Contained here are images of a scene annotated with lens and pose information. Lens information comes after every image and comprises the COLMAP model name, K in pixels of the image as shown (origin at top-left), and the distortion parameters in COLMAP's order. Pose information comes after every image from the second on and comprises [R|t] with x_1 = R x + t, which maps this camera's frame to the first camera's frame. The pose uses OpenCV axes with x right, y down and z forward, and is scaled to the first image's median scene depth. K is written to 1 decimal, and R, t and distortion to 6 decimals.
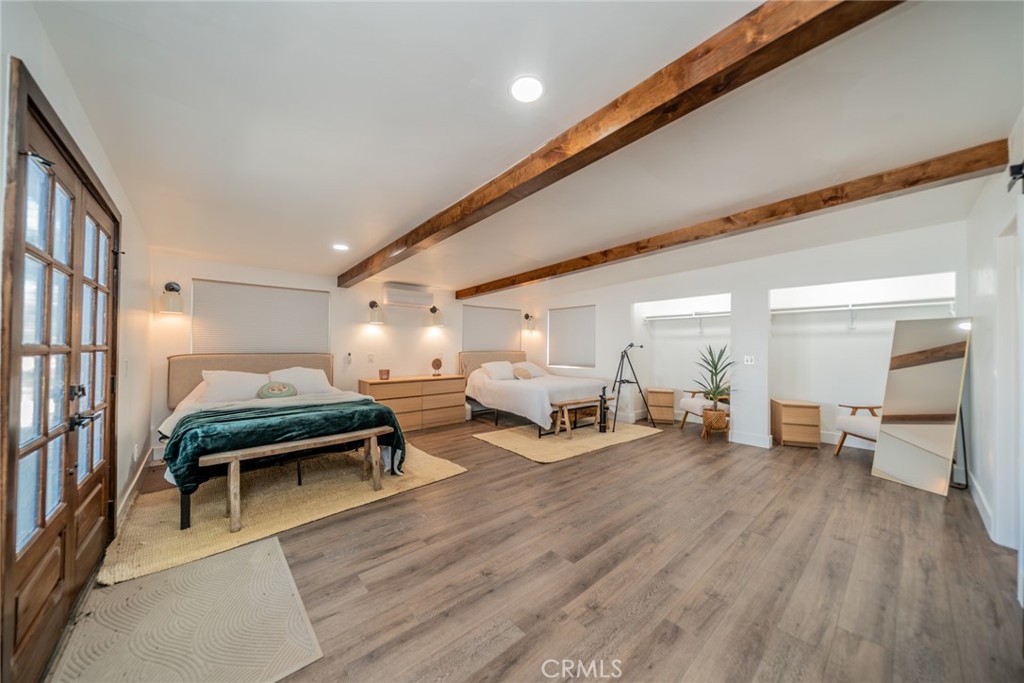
lens RADIAL K [[348.9, 0, 508.9], [0, 348.9, 344.5], [0, 0, 1]] dist [-0.007260, -0.000018]
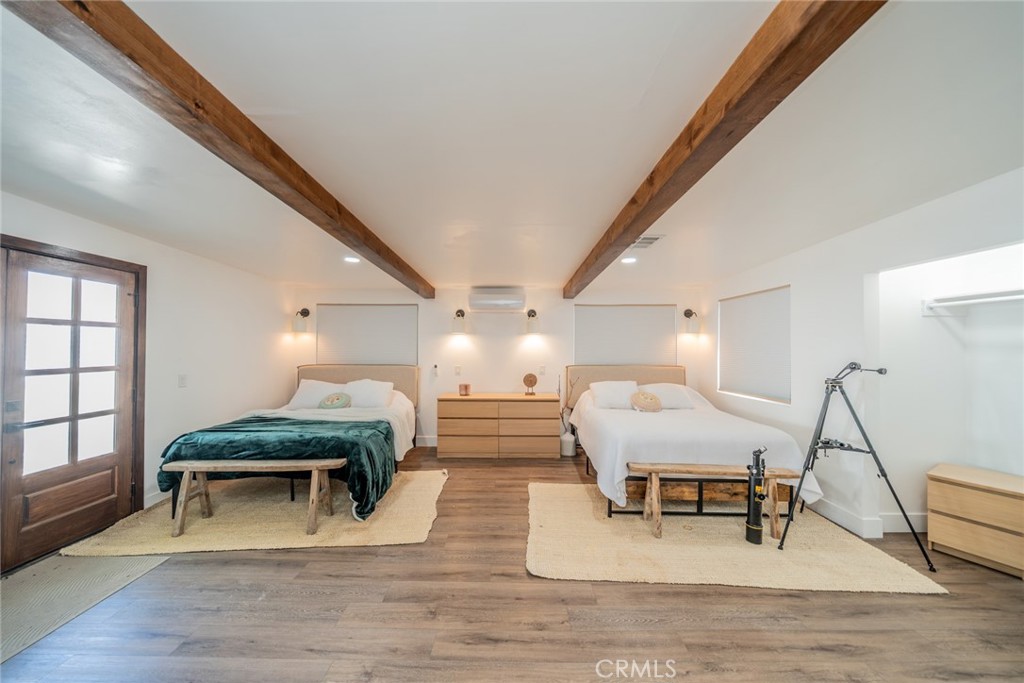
lens RADIAL K [[348.9, 0, 509.6], [0, 348.9, 345.4], [0, 0, 1]] dist [-0.007260, -0.000018]
pose [[0.752278, -0.004633, -0.658830, 0.452740], [0.003079, 0.999989, -0.003515, -0.035848], [0.658839, 0.000616, 0.752284, 0.541830]]
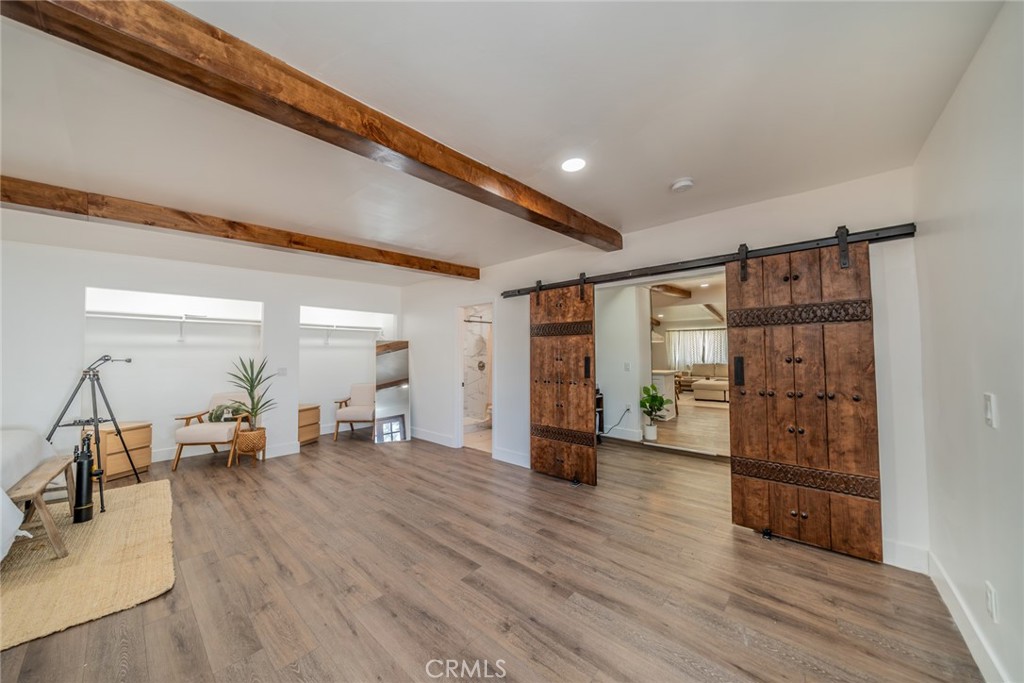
lens RADIAL K [[348.9, 0, 509.9], [0, 348.9, 344.3], [0, 0, 1]] dist [-0.007260, -0.000018]
pose [[-0.134812, 0.024367, 0.990572, -0.479898], [-0.000416, 0.999696, -0.024648, -0.011552], [-0.990871, -0.003735, -0.134760, 0.568453]]
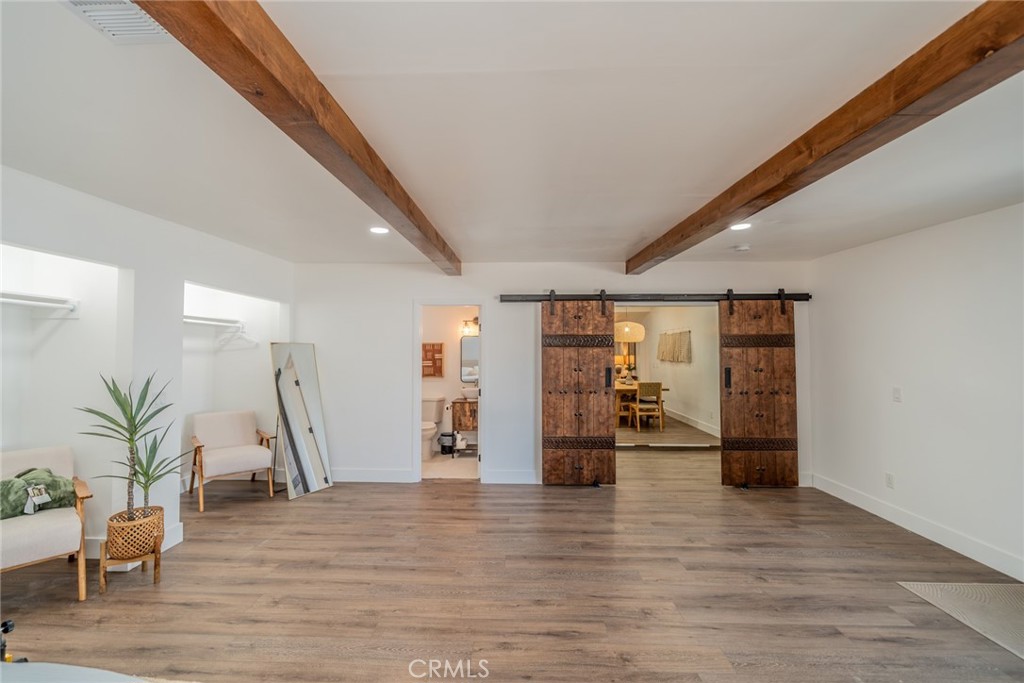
lens RADIAL K [[418.5, 0, 512.5], [0, 418.5, 342.2], [0, 0, 1]] dist [-0.002767, -0.000022]
pose [[-0.738463, 0.014640, 0.674135, -0.202921], [-0.008280, 0.999492, -0.030776, -0.034981], [-0.674244, -0.028308, -0.737966, 1.324088]]
